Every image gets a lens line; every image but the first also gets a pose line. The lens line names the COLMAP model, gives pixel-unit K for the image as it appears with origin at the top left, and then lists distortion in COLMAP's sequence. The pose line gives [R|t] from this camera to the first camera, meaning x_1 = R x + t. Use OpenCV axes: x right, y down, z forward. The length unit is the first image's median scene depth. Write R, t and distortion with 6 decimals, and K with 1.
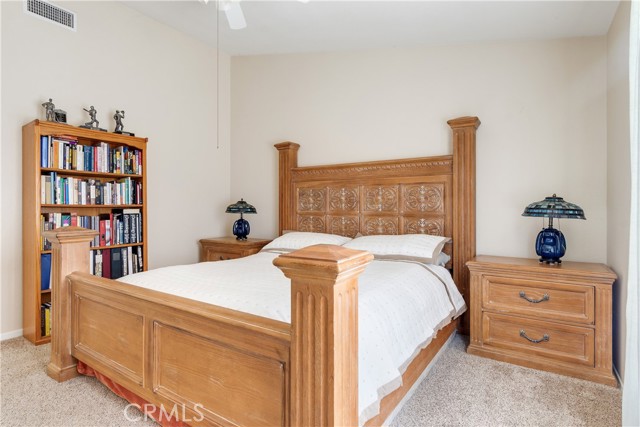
lens RADIAL K [[338.7, 0, 318.7], [0, 338.7, 208.5], [0, 0, 1]] dist [0.006088, -0.005442]
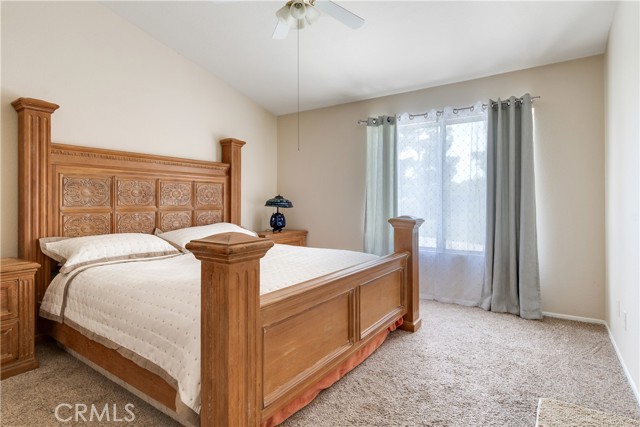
lens RADIAL K [[338.7, 0, 318.4], [0, 338.7, 211.4], [0, 0, 1]] dist [0.006088, -0.005442]
pose [[0.010864, -0.028851, 0.999525, -1.183099], [0.005348, 0.999571, 0.028794, -0.002918], [-0.999927, 0.005033, 0.011014, 0.750970]]
